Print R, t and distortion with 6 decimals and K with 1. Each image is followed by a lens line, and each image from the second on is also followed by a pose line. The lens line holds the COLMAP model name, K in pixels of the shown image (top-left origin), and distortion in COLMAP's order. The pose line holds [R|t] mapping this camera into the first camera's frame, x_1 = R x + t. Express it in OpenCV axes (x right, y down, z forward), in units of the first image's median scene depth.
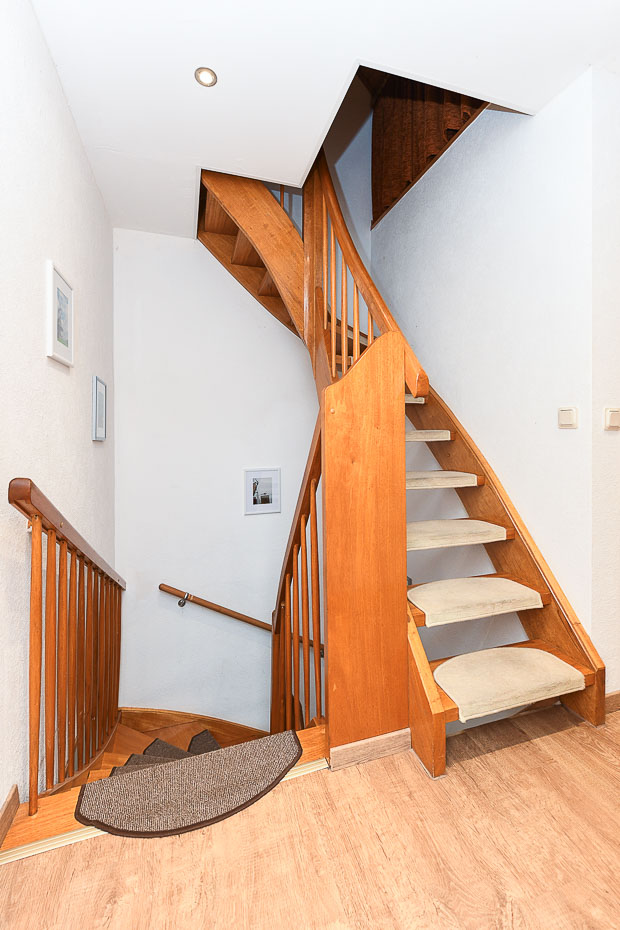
lens RADIAL K [[379.7, 0, 311.2], [0, 379.7, 429.0], [0, 0, 1]] dist [0.000896, -0.001523]
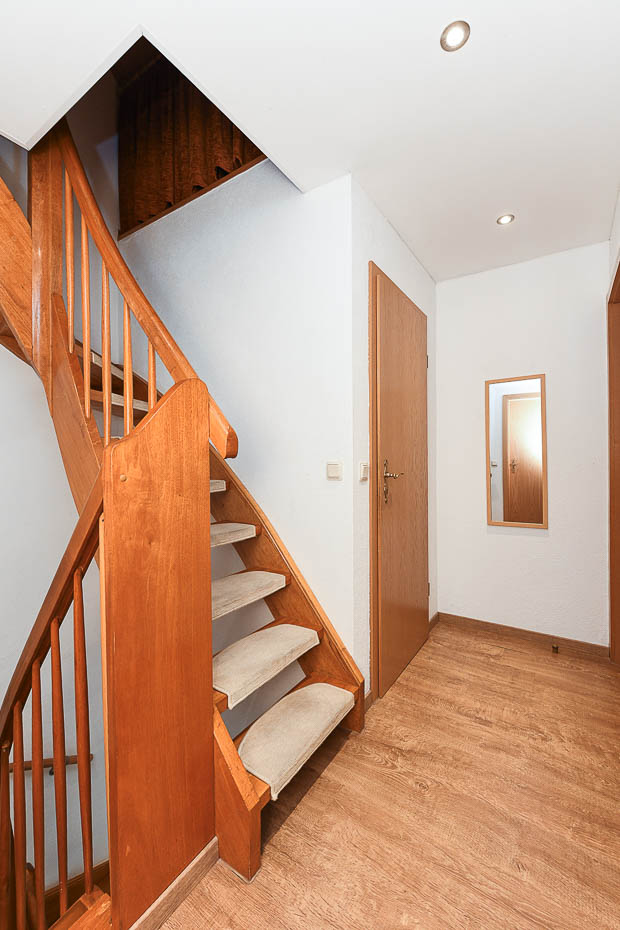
lens RADIAL K [[379.7, 0, 315.3], [0, 379.7, 460.9], [0, 0, 1]] dist [0.000896, -0.001523]
pose [[0.774321, -0.006176, 0.632763, -0.104465], [0.008875, 0.999960, -0.001099, -0.066194], [-0.632731, 0.006467, 0.774345, 0.167905]]
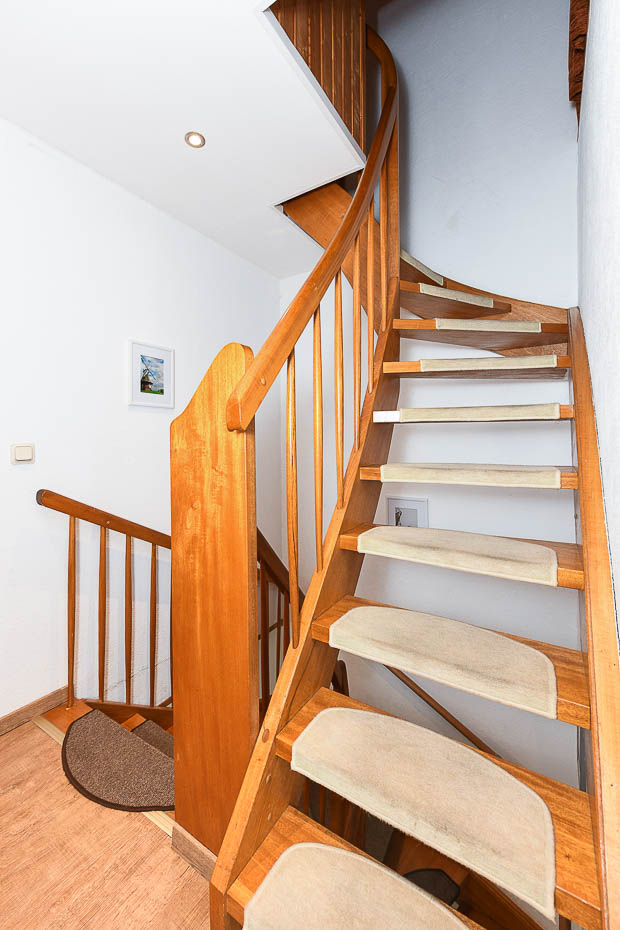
lens RADIAL K [[379.7, 0, 319.5], [0, 379.7, 438.7], [0, 0, 1]] dist [0.000896, -0.001523]
pose [[0.640687, -0.002366, -0.767799, 0.852441], [-0.000006, 0.999995, -0.003086, -0.056596], [0.767802, 0.001982, 0.640684, 0.606249]]
